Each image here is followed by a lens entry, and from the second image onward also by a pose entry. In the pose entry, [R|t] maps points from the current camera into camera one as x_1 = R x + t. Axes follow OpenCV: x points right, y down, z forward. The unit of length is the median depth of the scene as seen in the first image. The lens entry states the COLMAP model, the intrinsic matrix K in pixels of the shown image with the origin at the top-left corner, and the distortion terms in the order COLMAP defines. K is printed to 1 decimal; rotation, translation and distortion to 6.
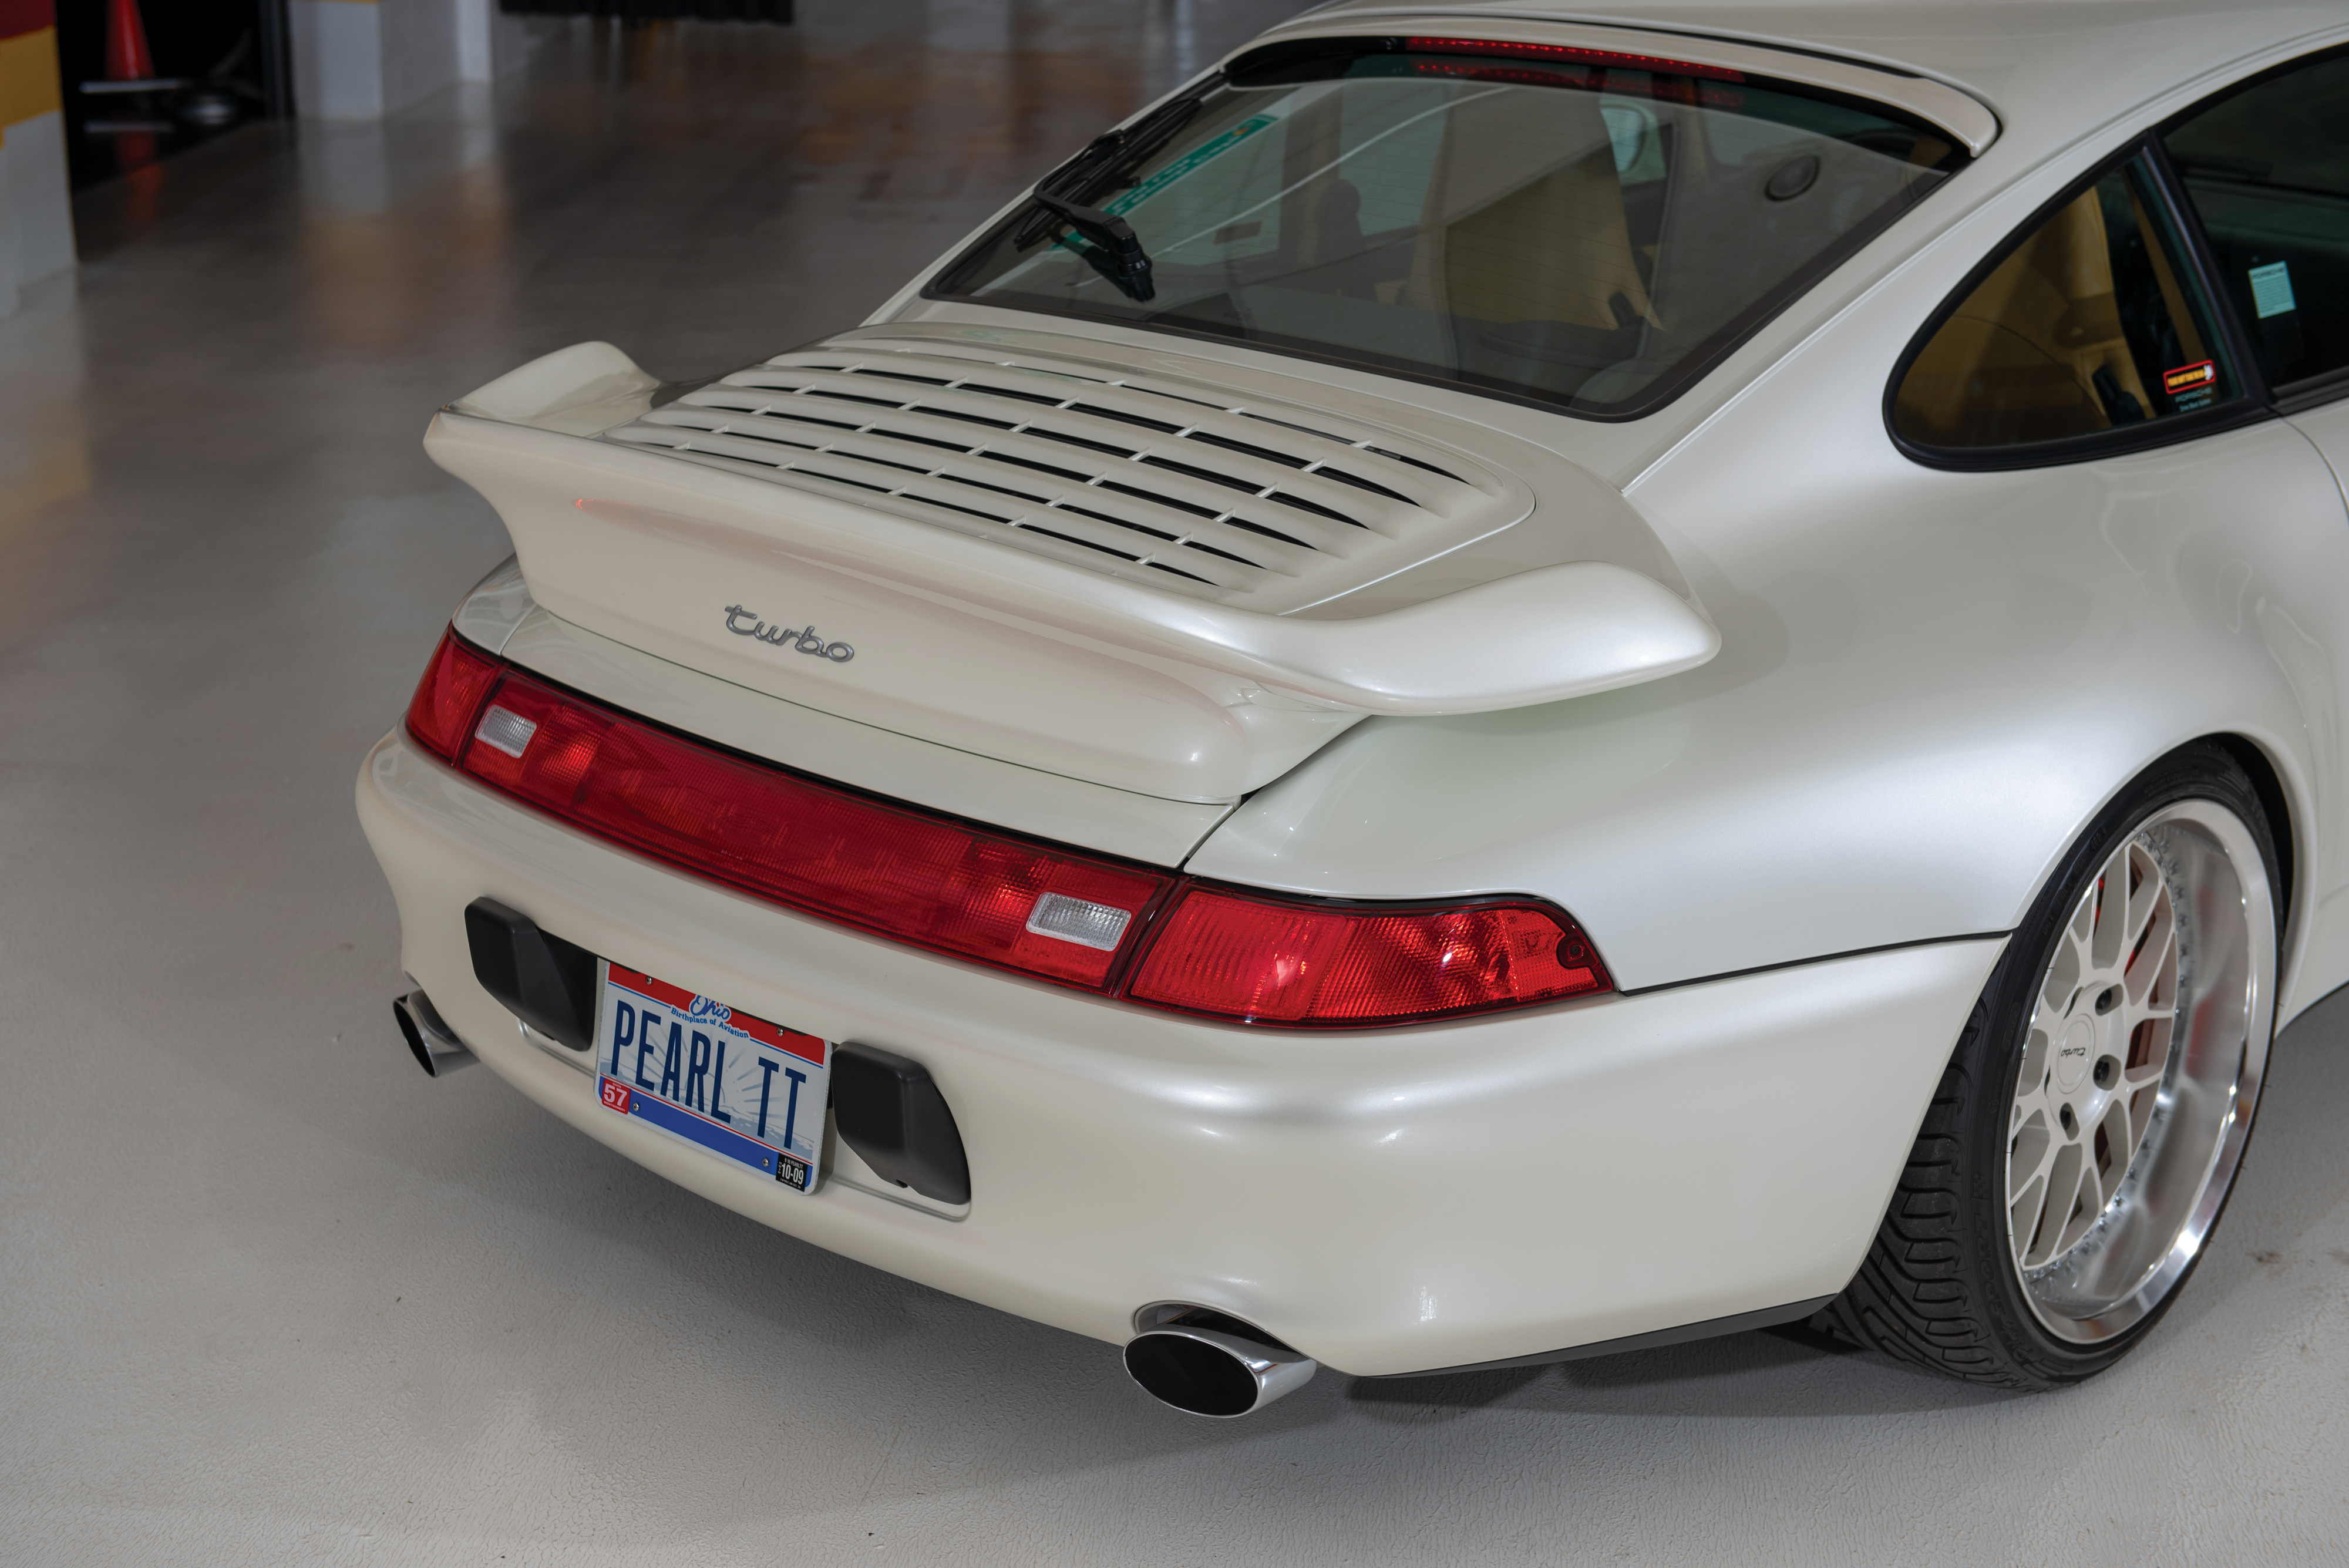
lens RADIAL K [[3538.9, 0, 1173.6], [0, 3538.9, 791.2], [0, 0, 1]] dist [0.205243, 0.000000]
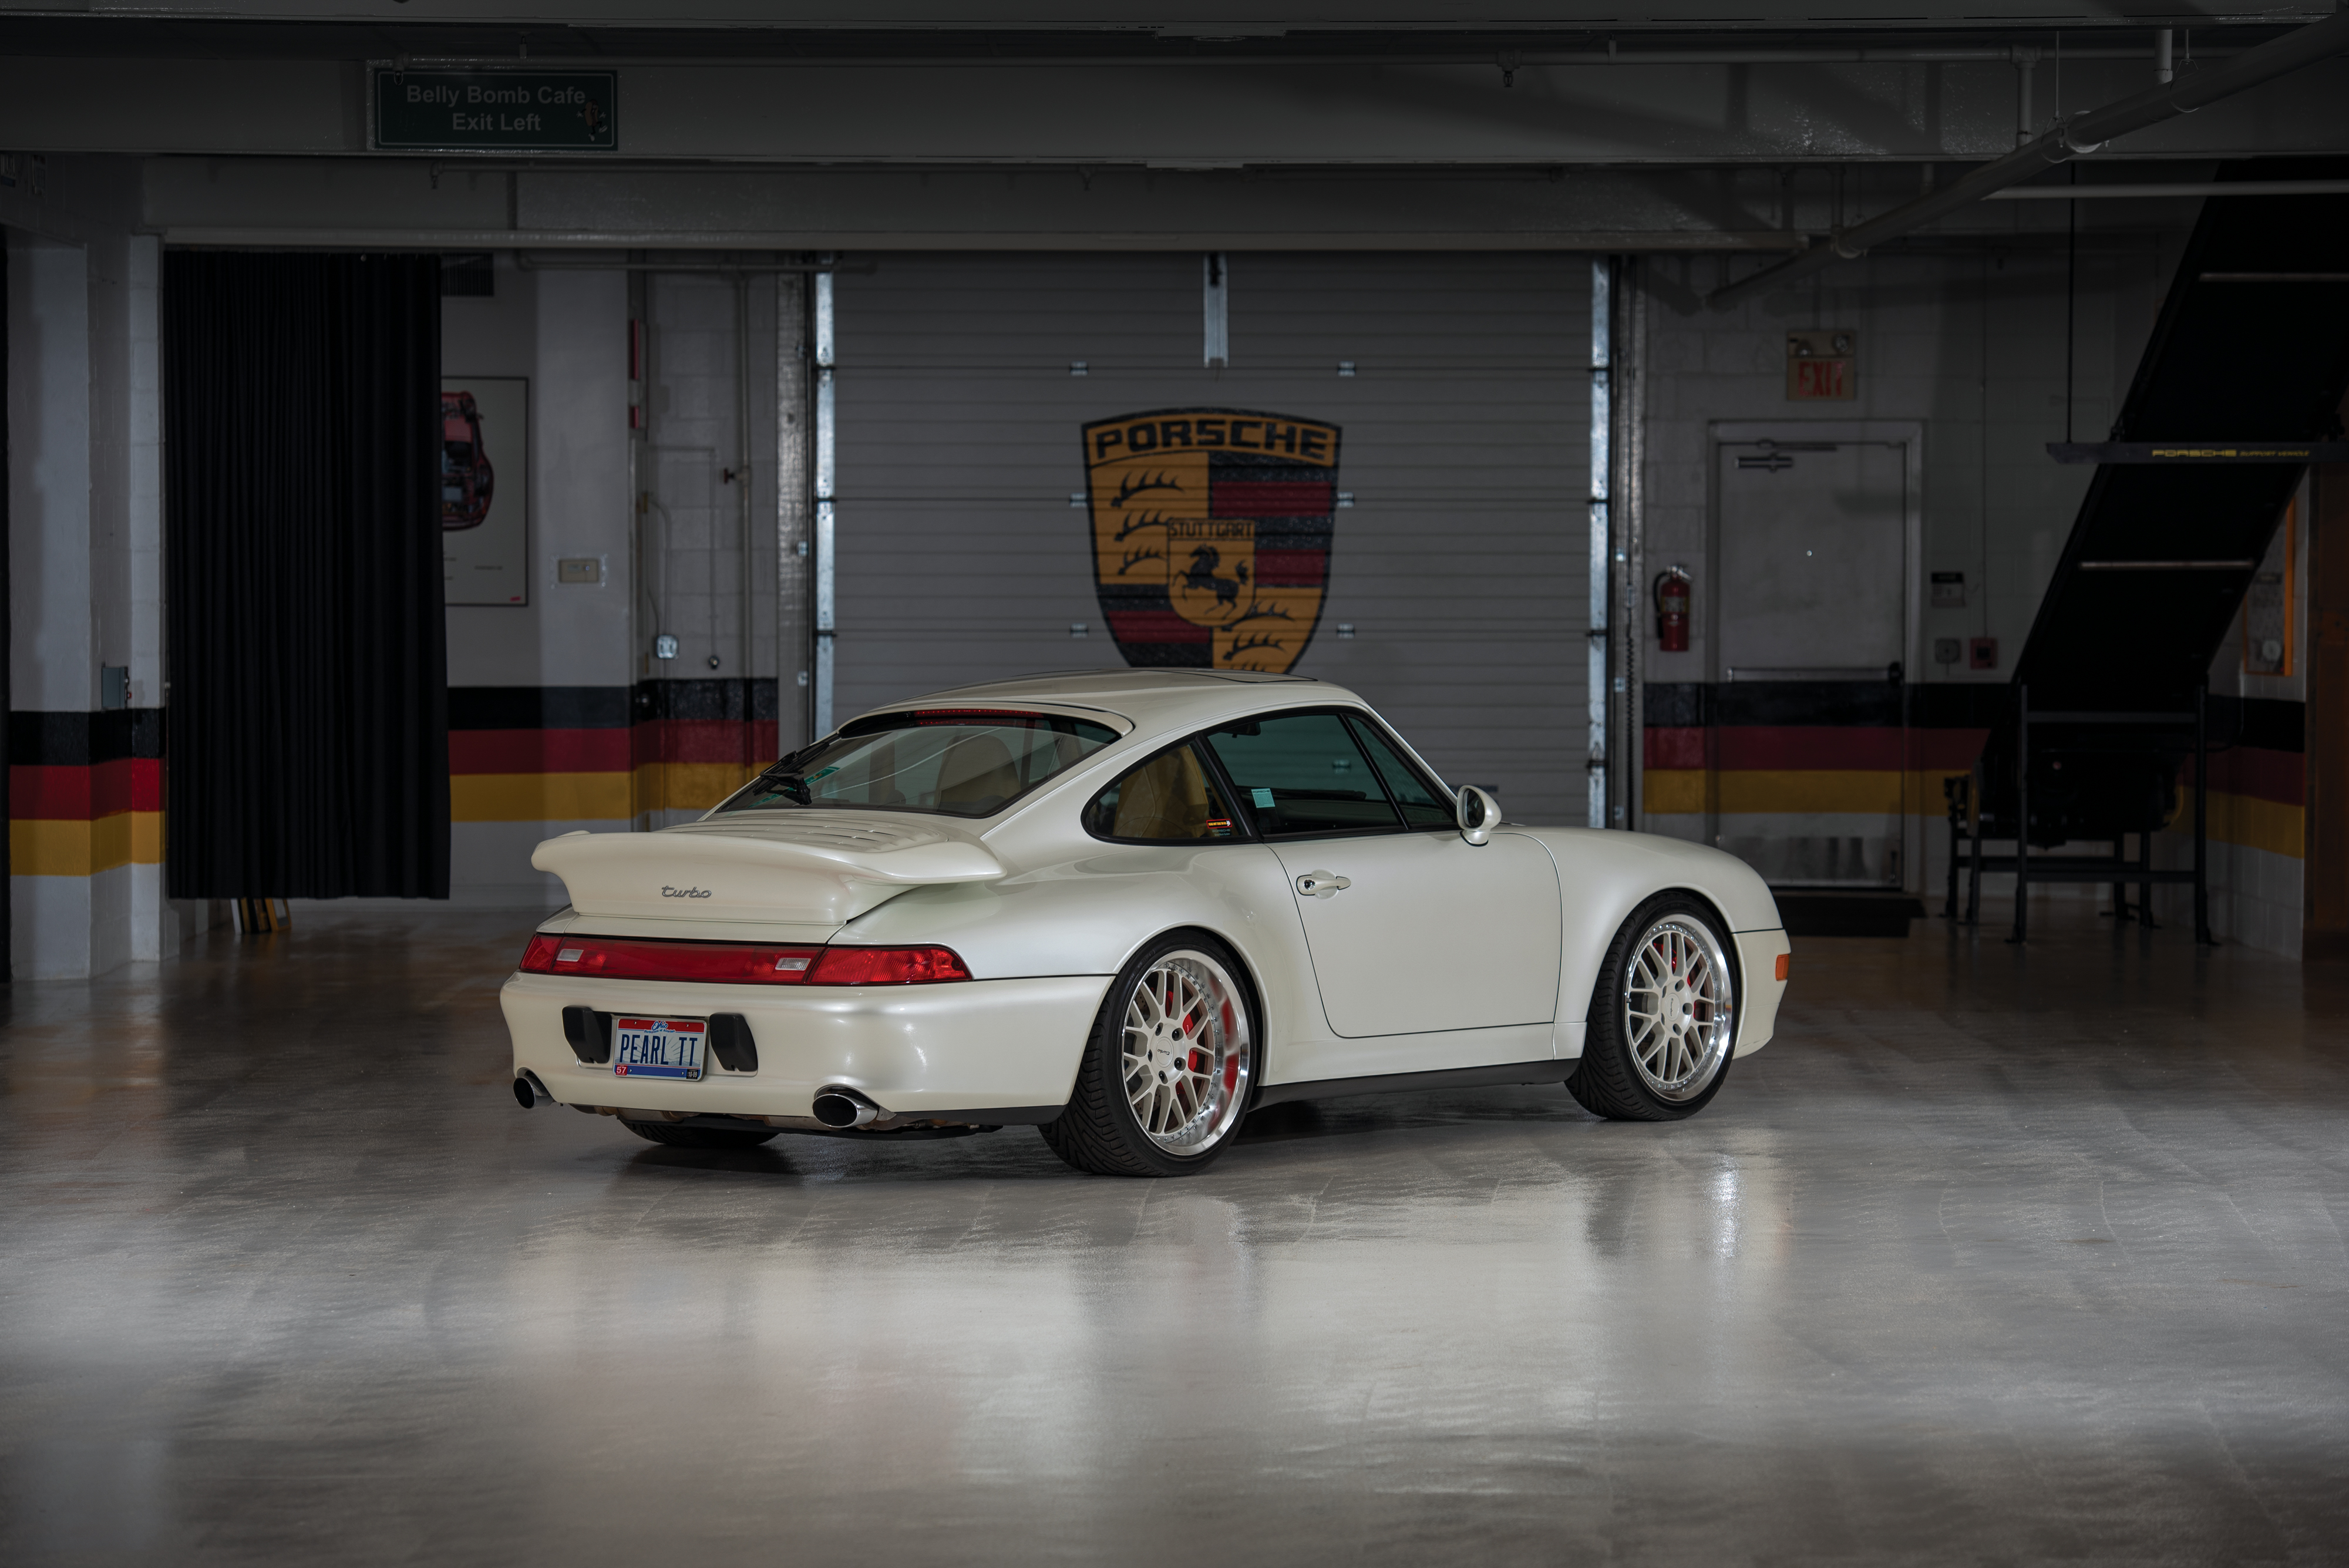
lens RADIAL K [[7489.4, 0, 1175.7], [0, 7489.4, 782.2], [0, 0, 1]] dist [0.506825, 0.000000]
pose [[0.998375, -0.027360, 0.049989, -0.015395], [0.039820, 0.962452, -0.268515, 1.476036], [-0.040765, 0.270069, 0.961978, -4.739606]]
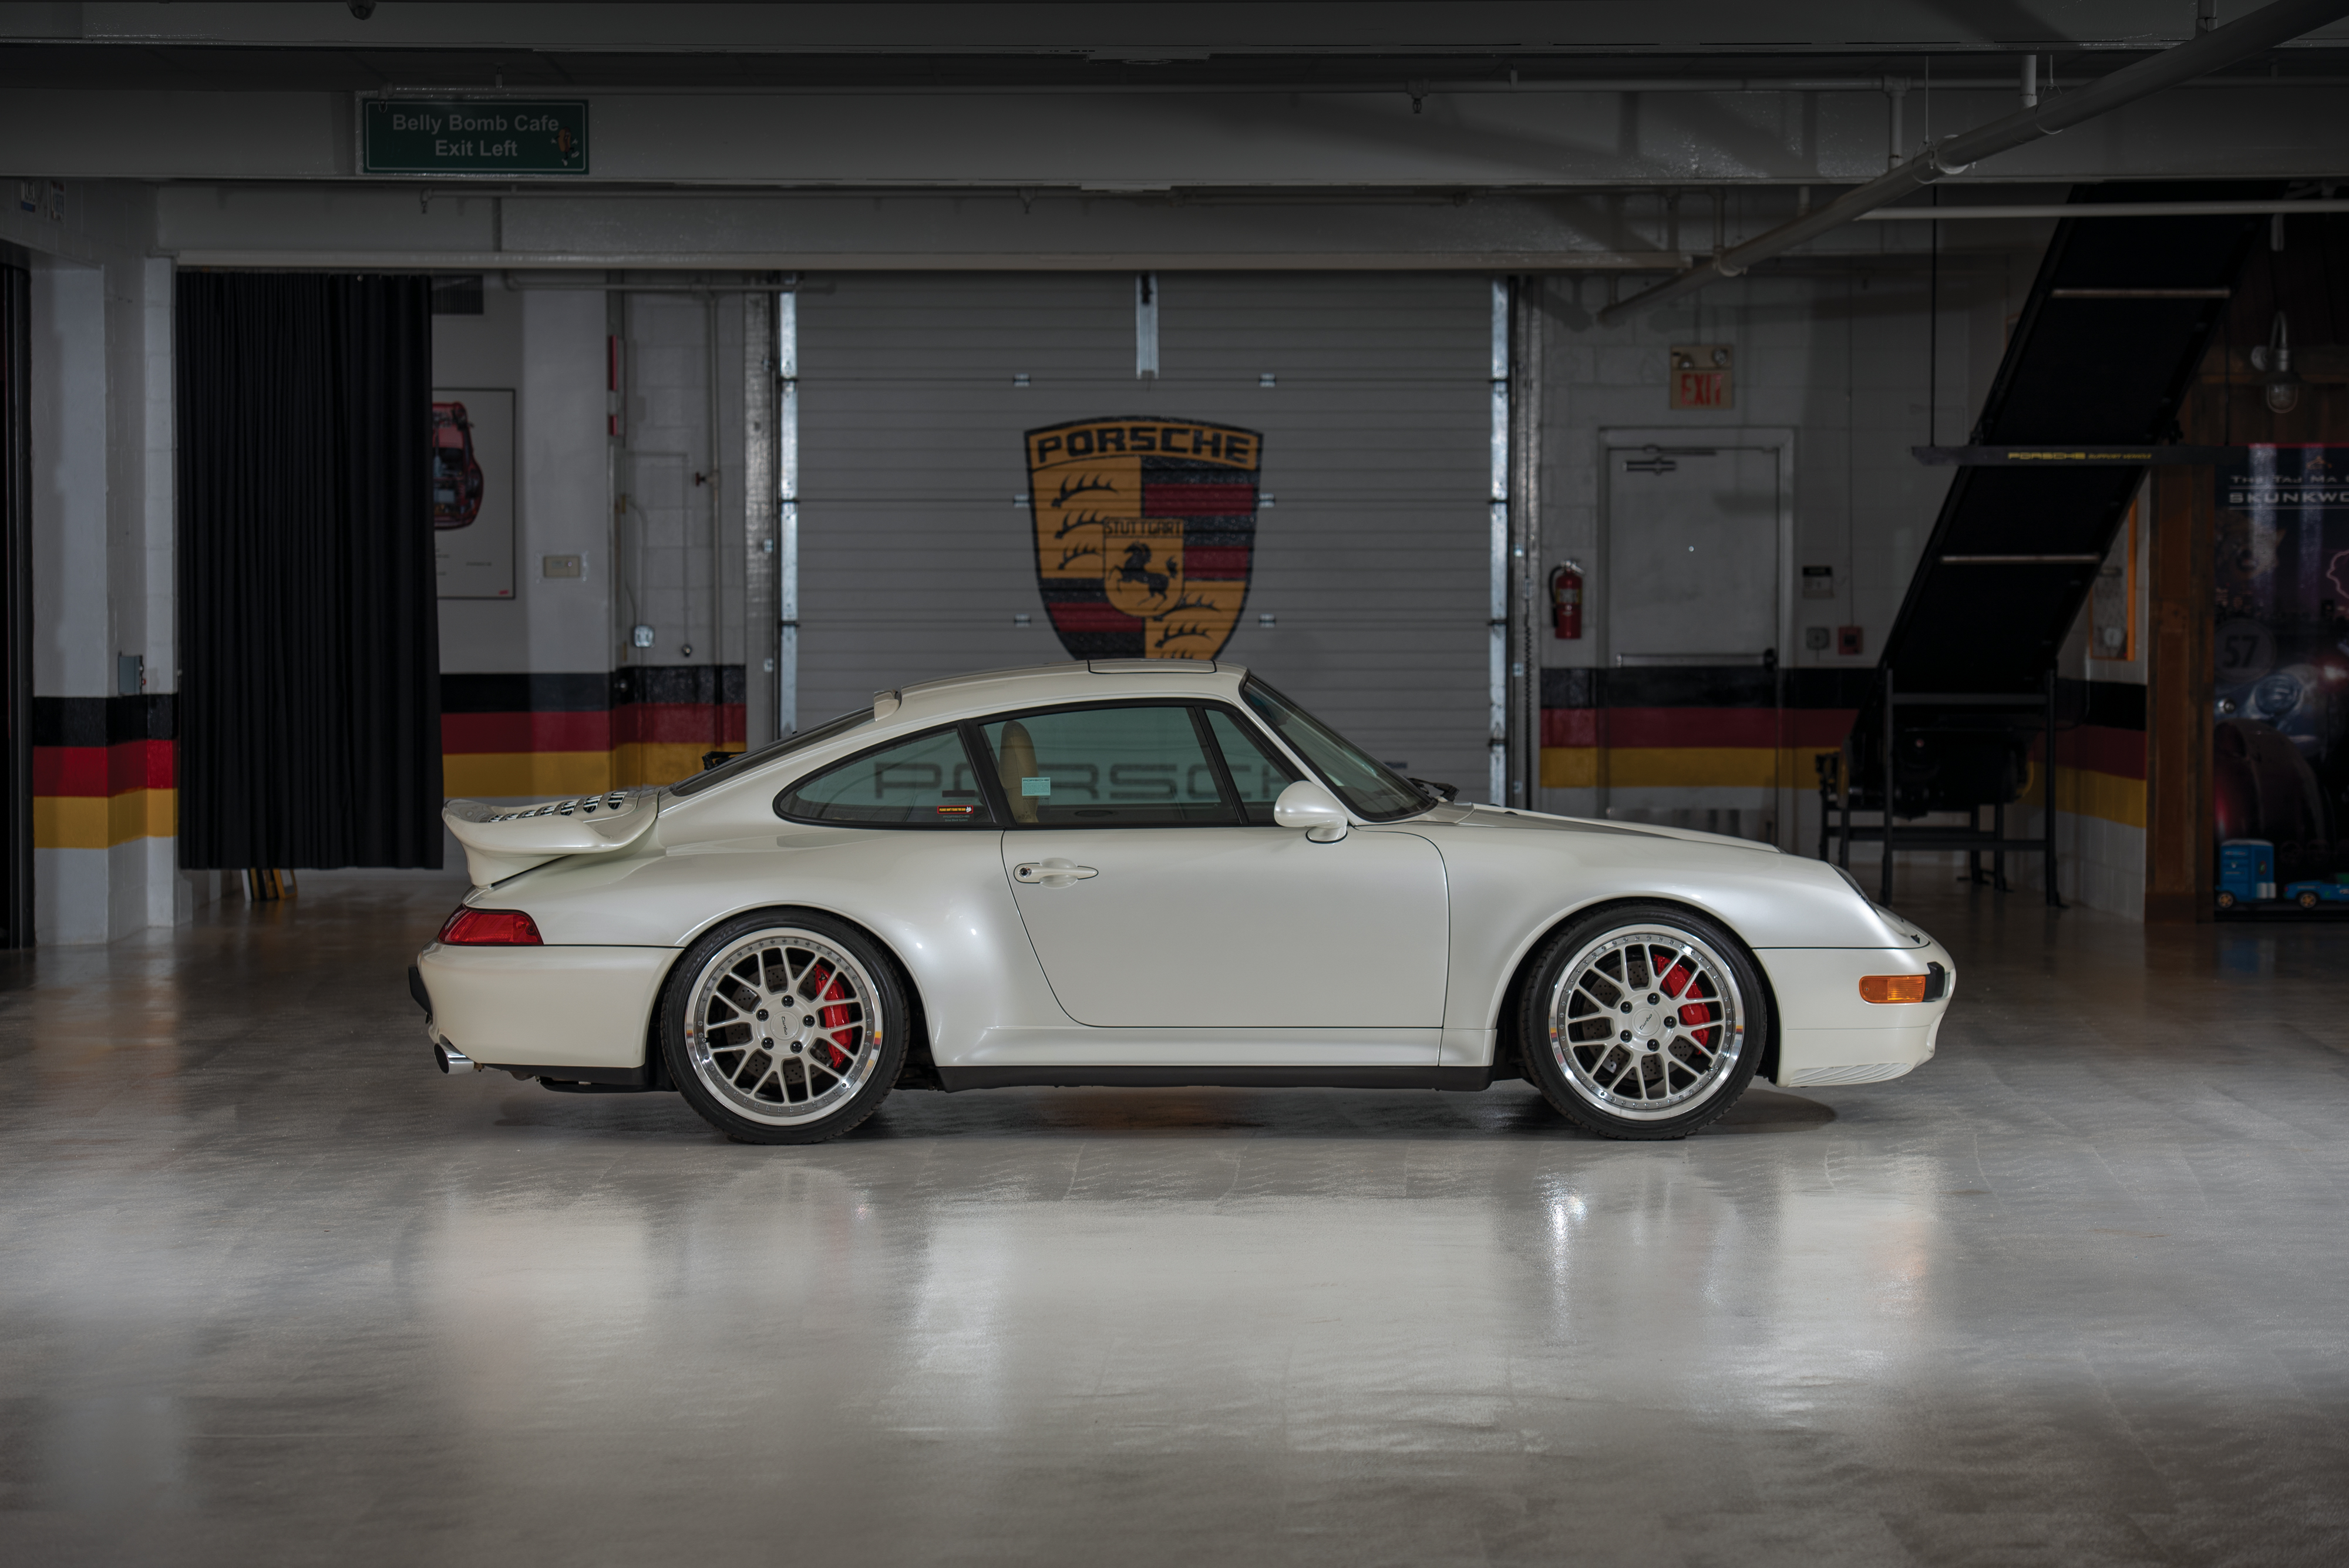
lens RADIAL K [[6860.5, 0, 1170.6], [0, 6860.5, 787.2], [0, 0, 1]] dist [0.311759, 0.000000]
pose [[0.997857, -0.029450, 0.058424, -0.014256], [0.043908, 0.963447, -0.264275, 1.471588], [-0.048505, 0.266274, 0.962676, -4.724399]]
